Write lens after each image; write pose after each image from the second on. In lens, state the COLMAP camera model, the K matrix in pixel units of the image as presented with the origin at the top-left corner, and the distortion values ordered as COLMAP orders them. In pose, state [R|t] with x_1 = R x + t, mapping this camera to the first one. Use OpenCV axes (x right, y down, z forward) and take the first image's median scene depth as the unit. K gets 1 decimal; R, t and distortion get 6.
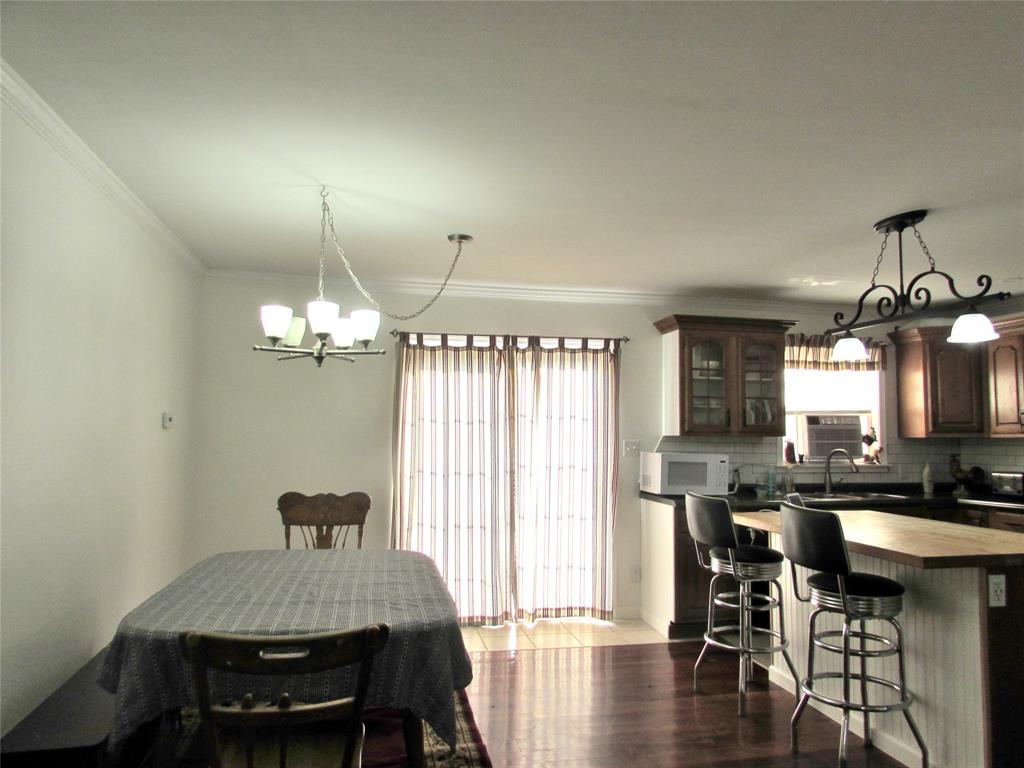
lens RADIAL K [[710.0, 0, 512.0], [0, 710.0, 384.0], [0, 0, 1]] dist [-0.038874, 0.019285]
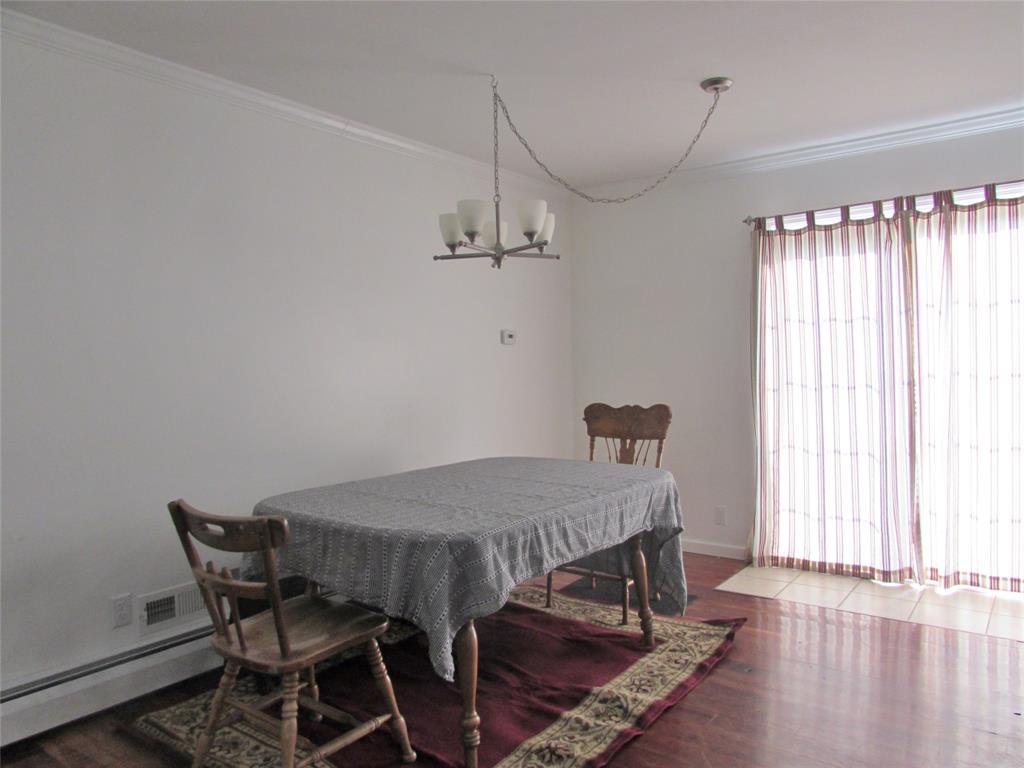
lens RADIAL K [[710.0, 0, 512.0], [0, 710.0, 384.0], [0, 0, 1]] dist [-0.038874, 0.019285]
pose [[0.668926, -0.007903, -0.743287, 0.268674], [0.085152, 0.994176, 0.066062, 0.041634], [0.738436, -0.107482, 0.665703, 0.211310]]
